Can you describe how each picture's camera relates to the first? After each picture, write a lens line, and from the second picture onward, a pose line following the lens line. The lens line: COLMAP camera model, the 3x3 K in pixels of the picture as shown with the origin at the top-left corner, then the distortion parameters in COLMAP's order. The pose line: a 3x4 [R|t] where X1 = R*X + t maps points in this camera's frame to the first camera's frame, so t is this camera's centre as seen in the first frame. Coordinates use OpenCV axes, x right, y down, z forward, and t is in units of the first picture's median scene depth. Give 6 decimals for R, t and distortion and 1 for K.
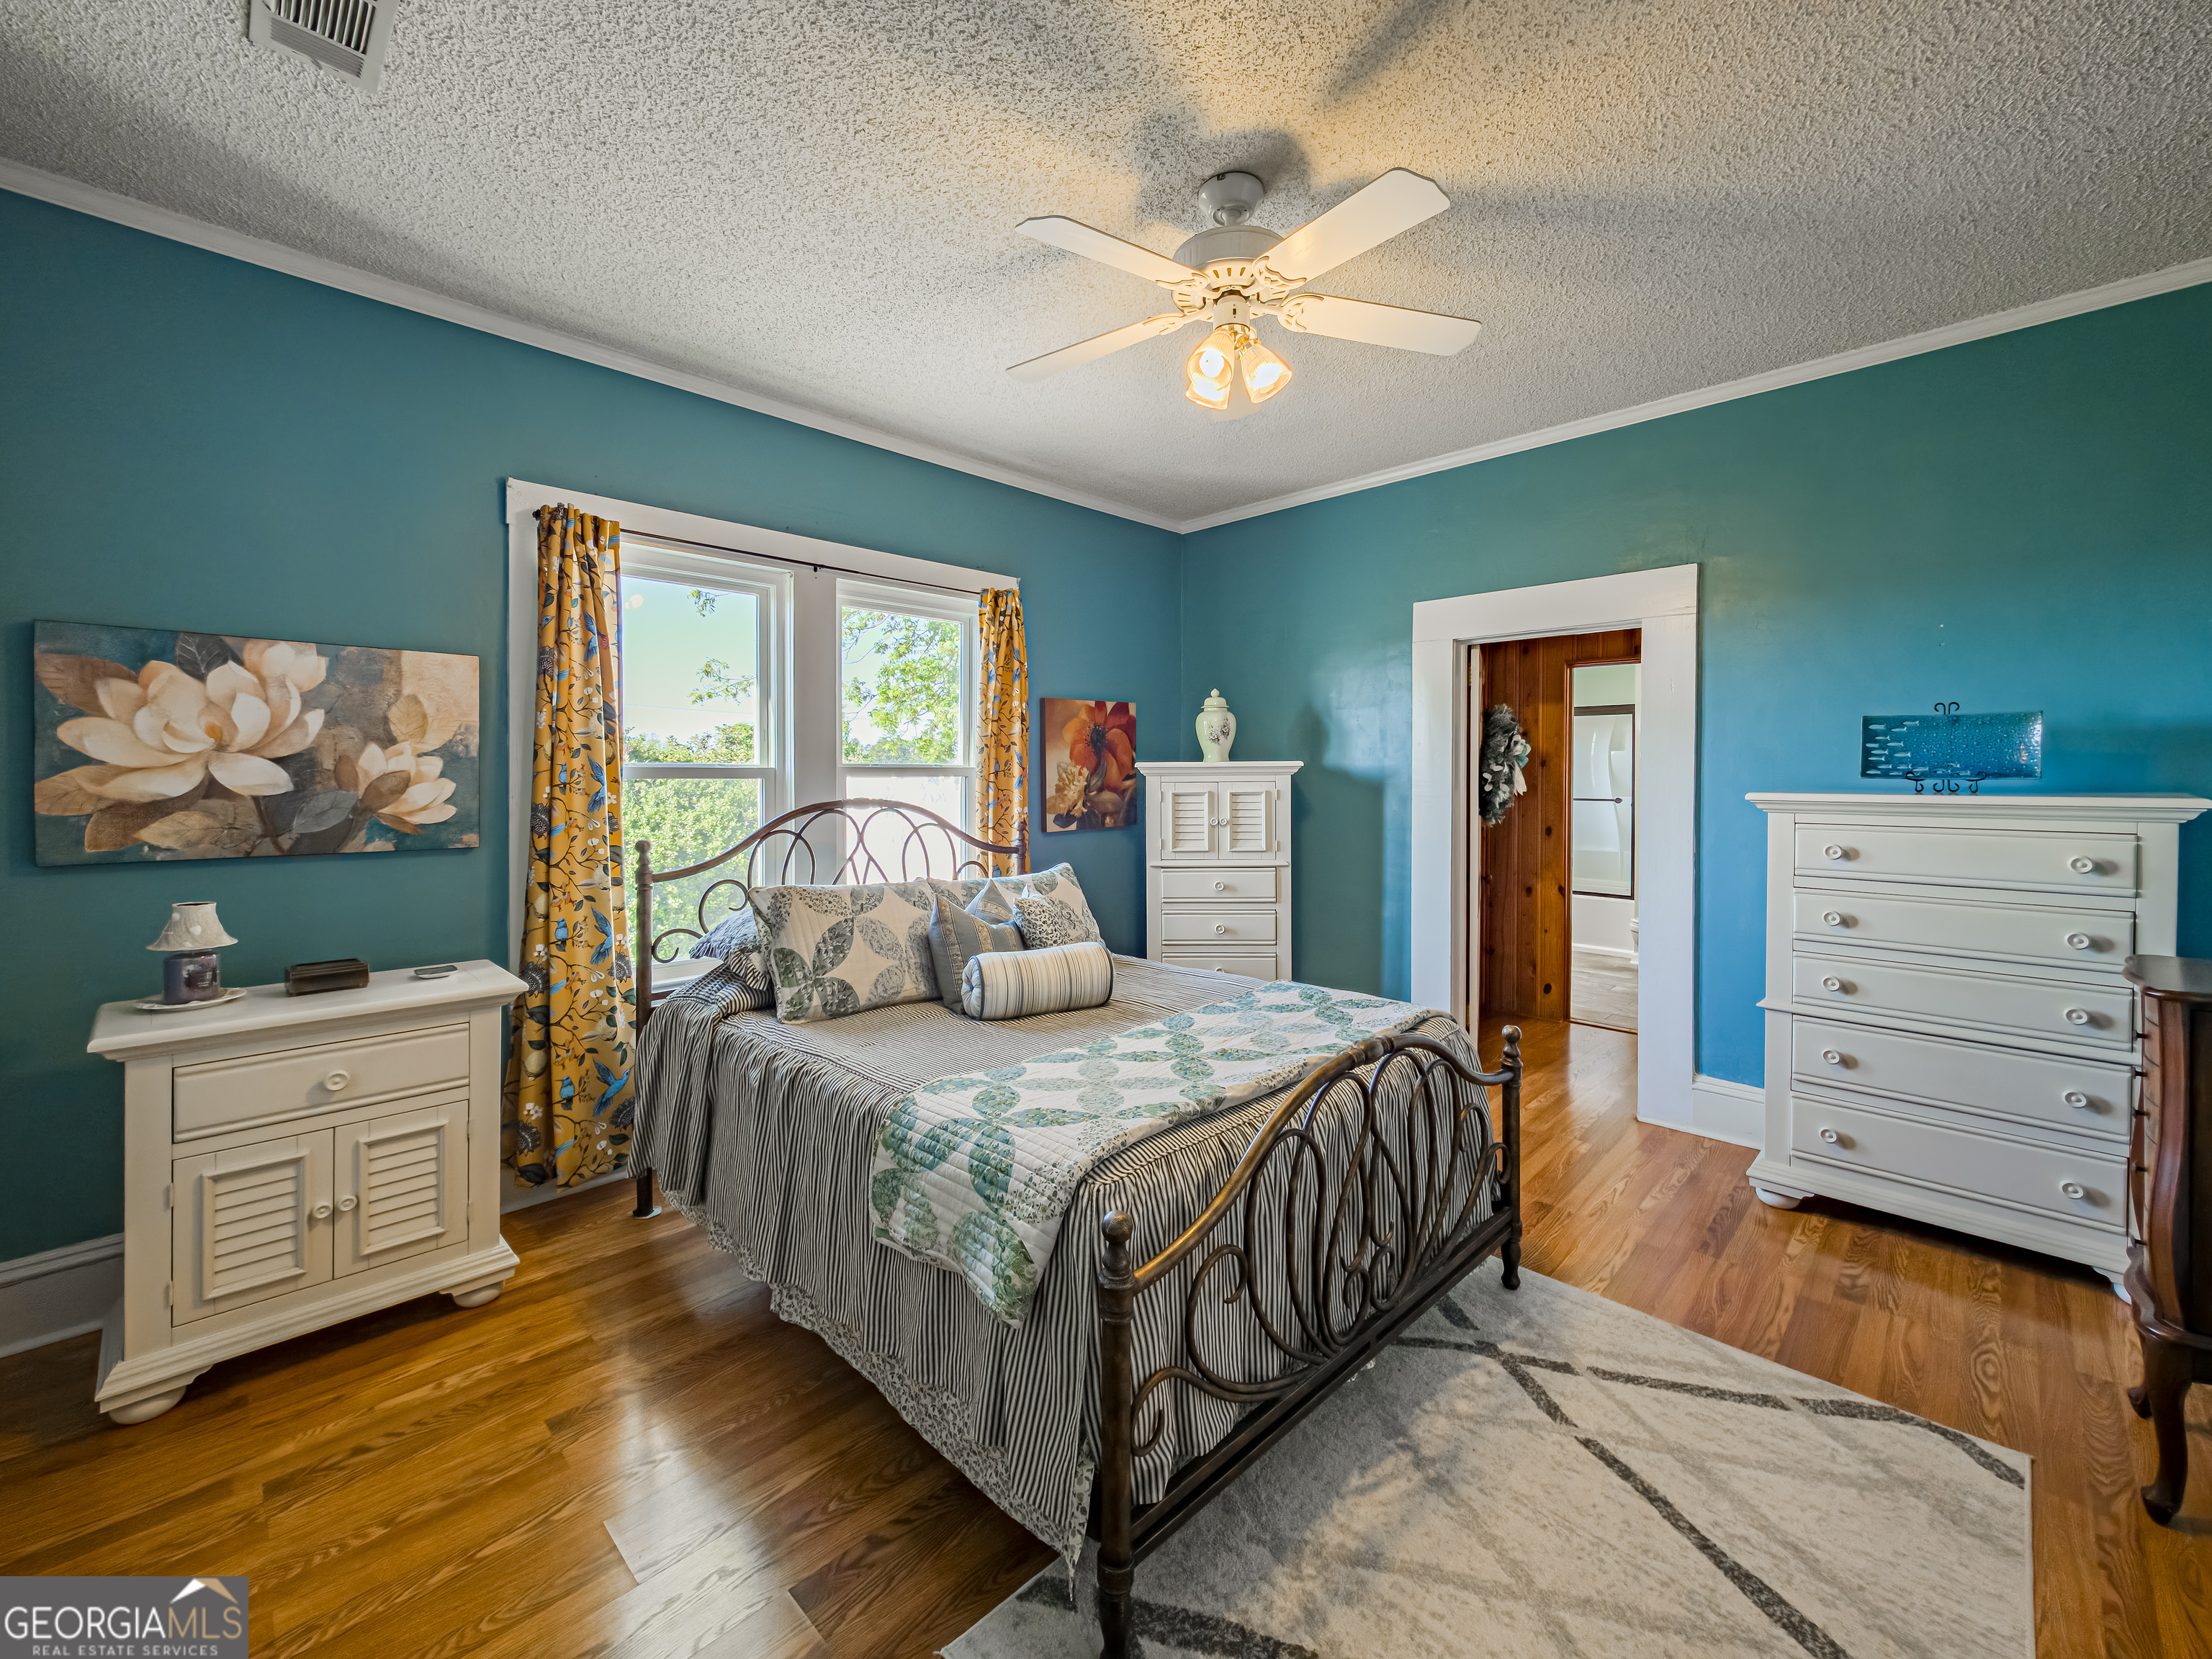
lens RADIAL K [[899.3, 0, 1094.1], [0, 899.3, 784.5], [0, 0, 1]] dist [0.005137, -0.000634]
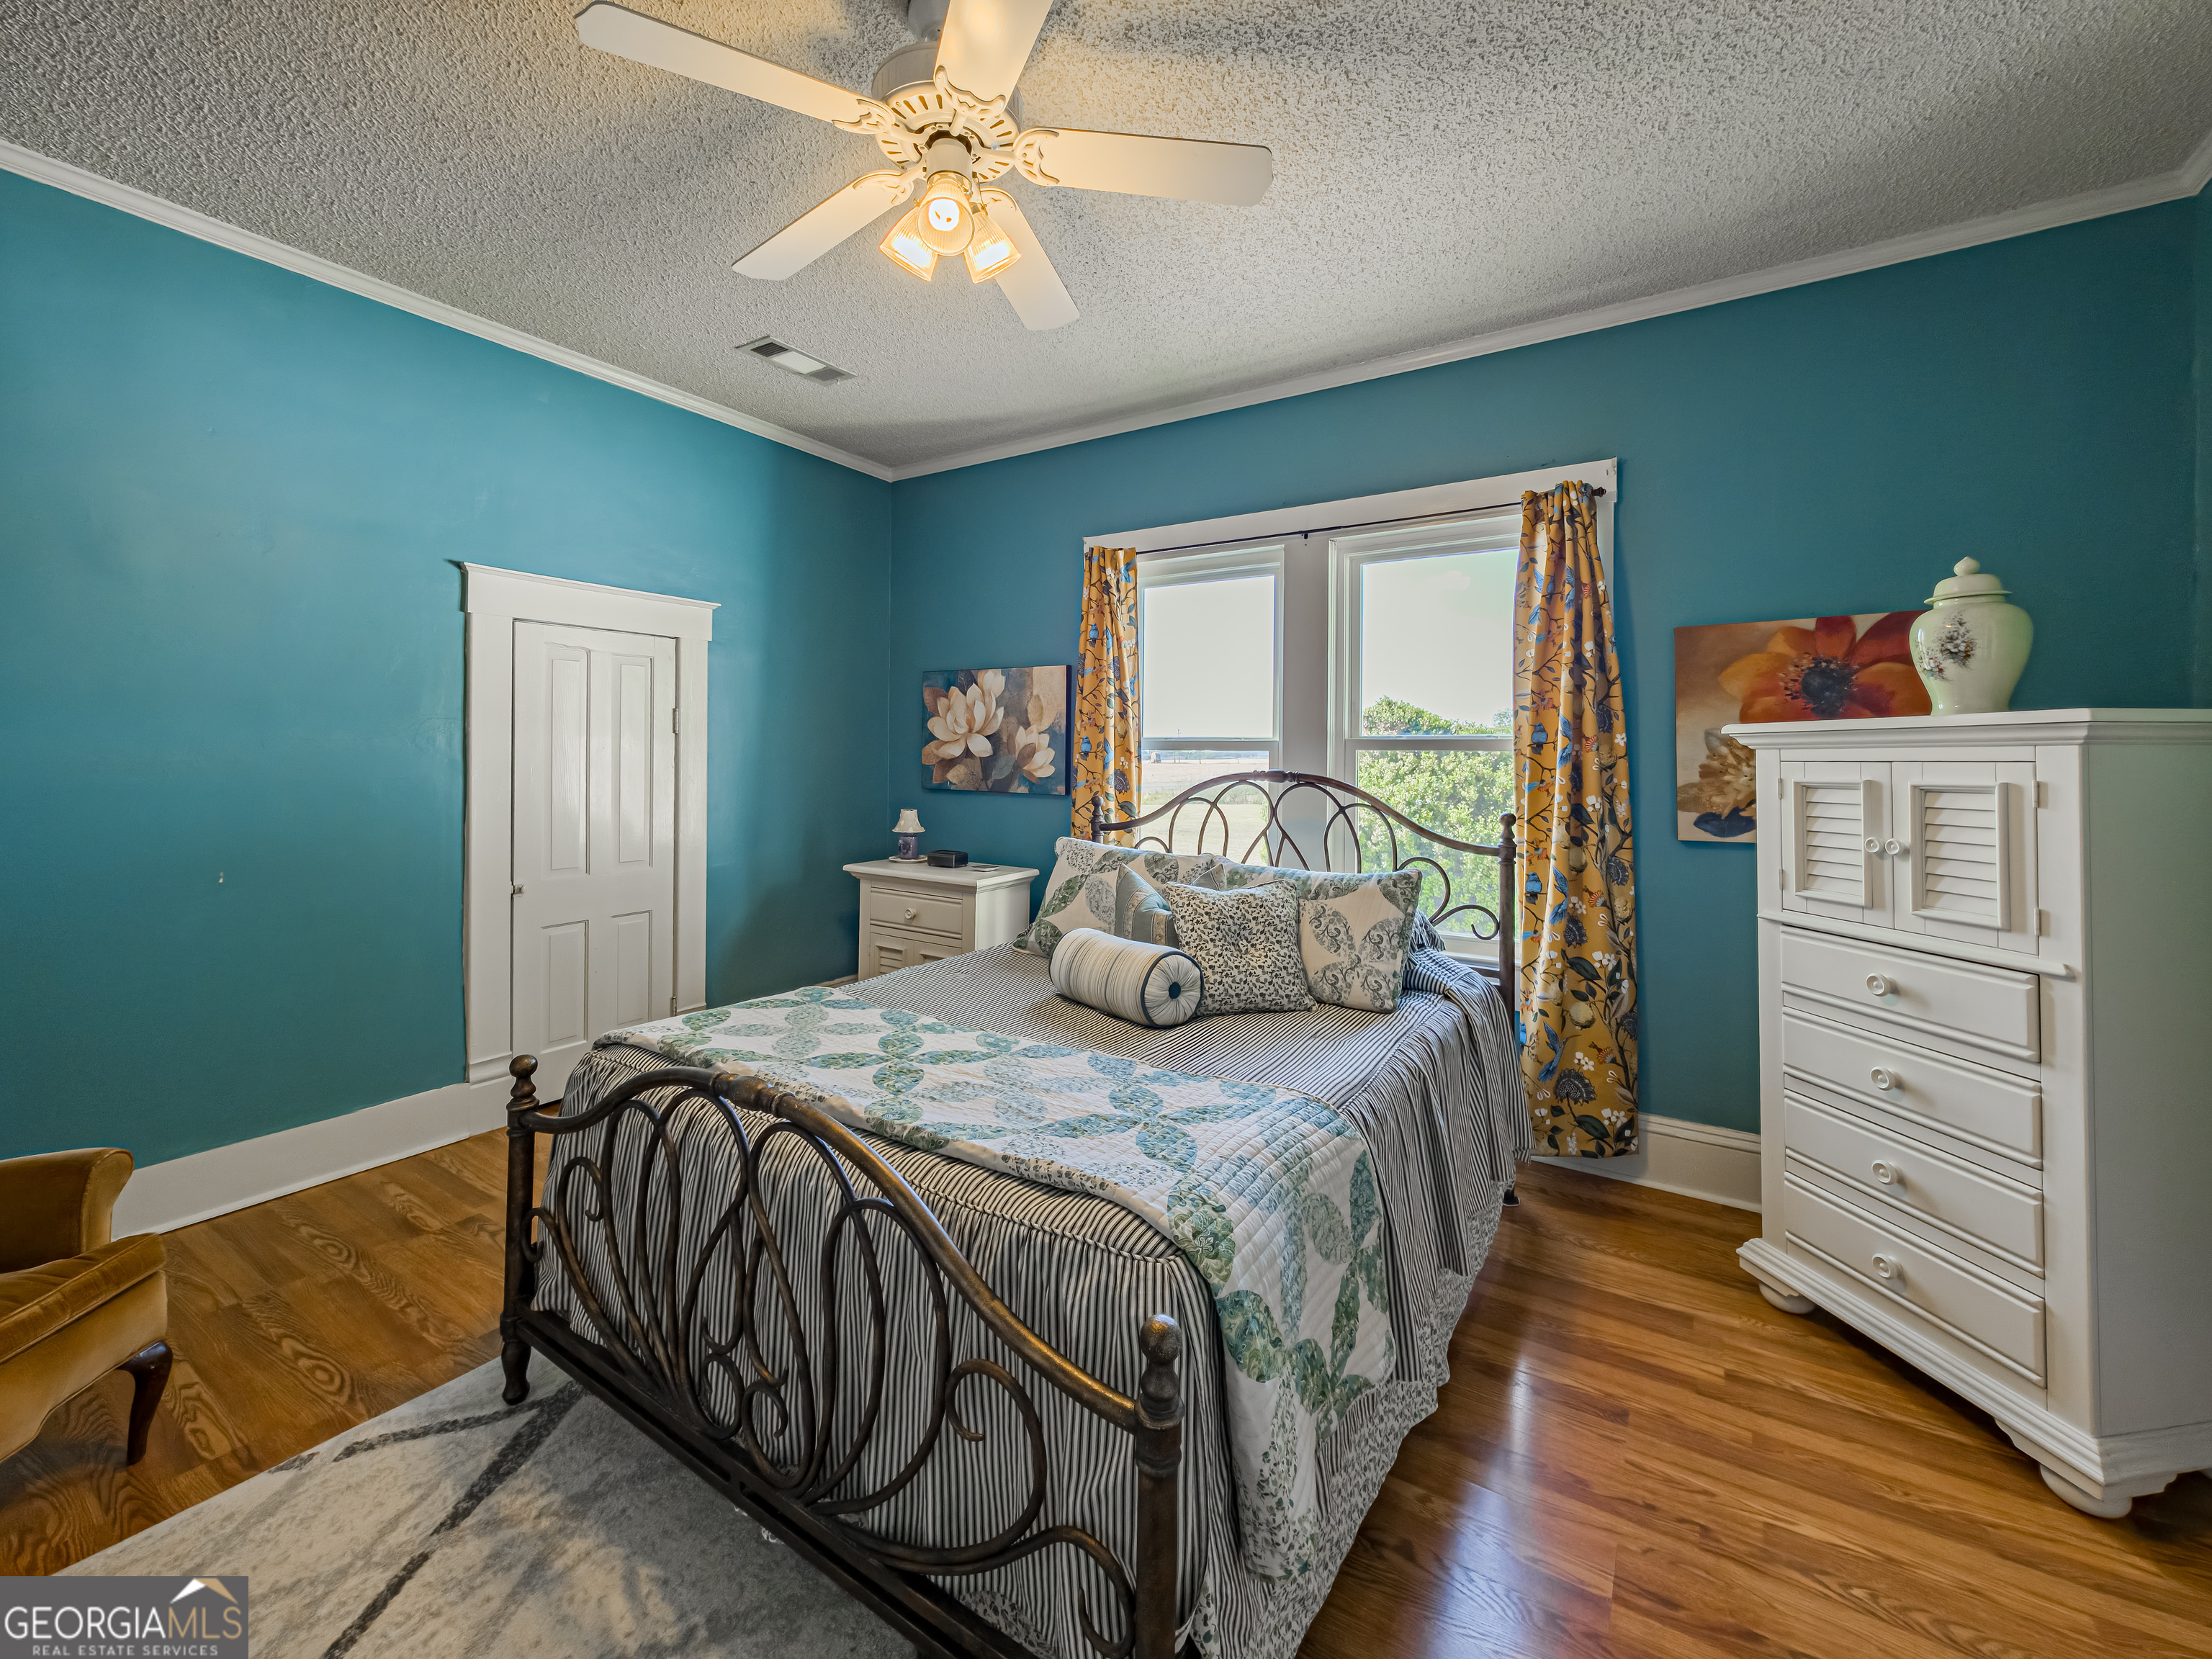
lens RADIAL K [[899.3, 0, 1138.3], [0, 899.3, 744.9], [0, 0, 1]] dist [0.005137, -0.000634]
pose [[0.224193, -0.008787, -0.974505, 0.791133], [-0.021983, 0.999659, -0.014071, 0.005874], [0.974297, 0.024577, 0.223923, 0.806723]]
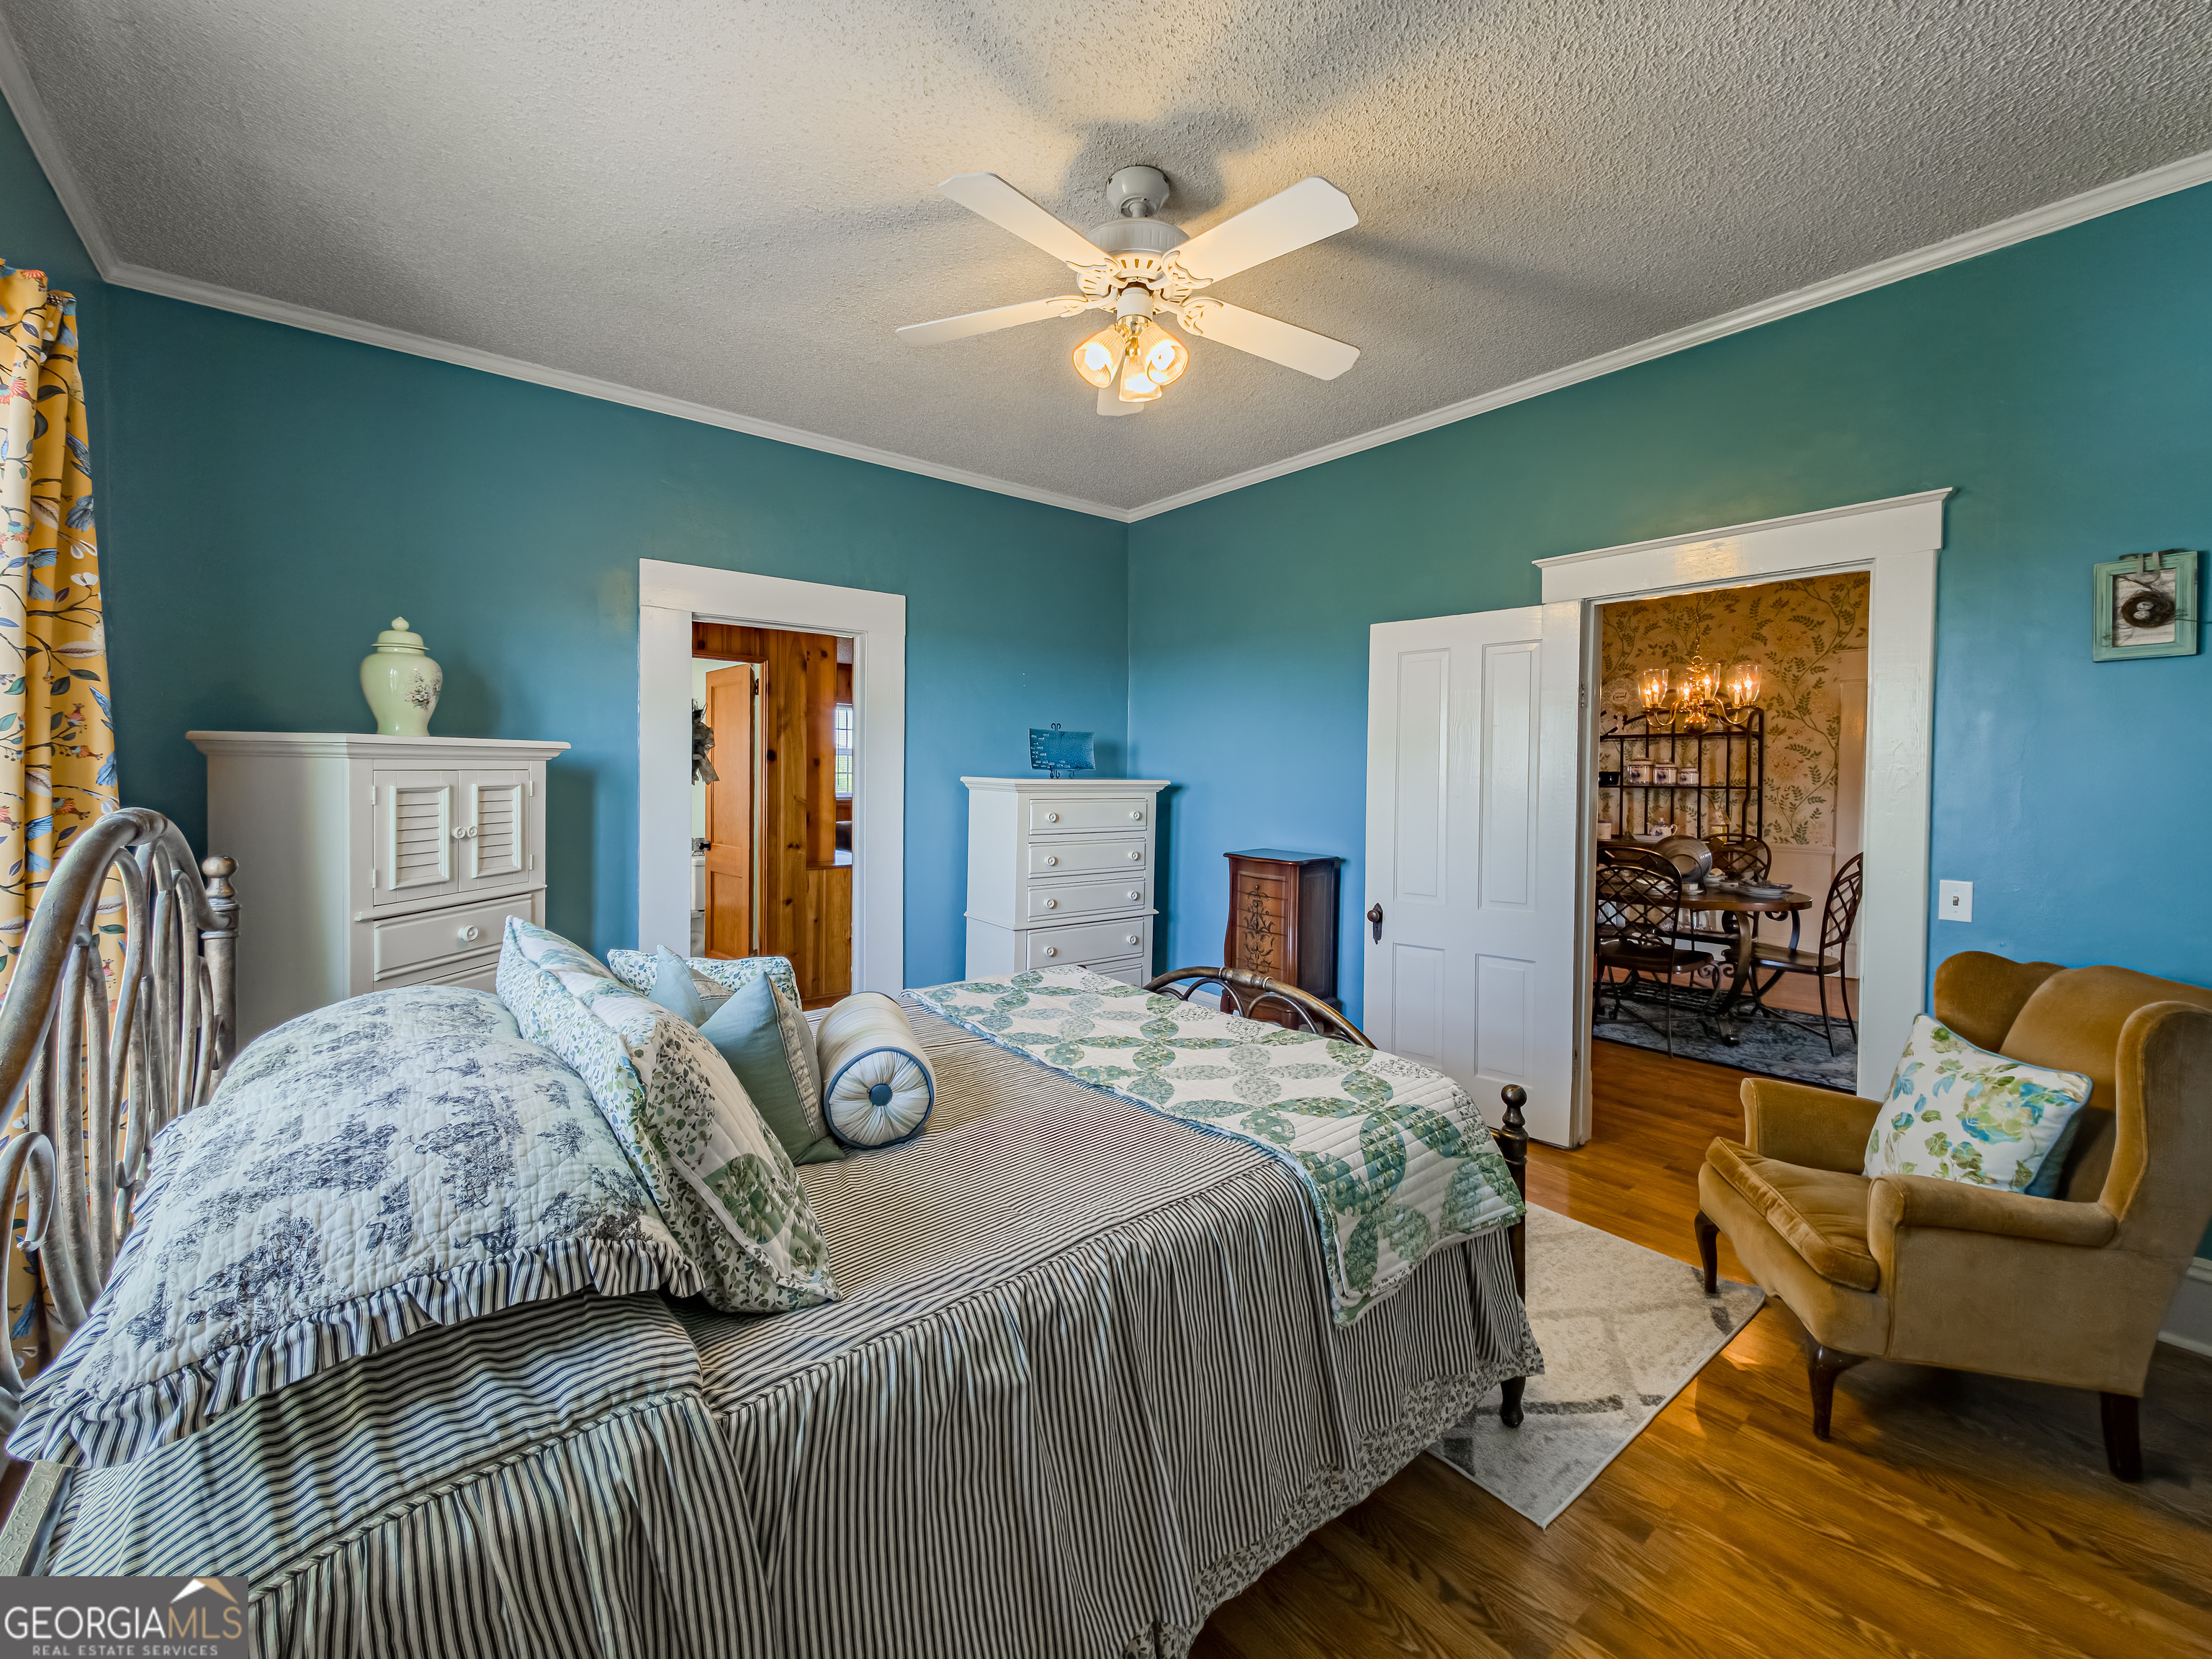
lens RADIAL K [[899.3, 0, 1120.1], [0, 899.3, 795.4], [0, 0, 1]] dist [0.005137, -0.000634]
pose [[0.107469, -0.023137, 0.993939, -0.696174], [0.002626, 0.999732, 0.022988, 0.002700], [-0.994205, 0.000140, 0.107501, 0.729242]]
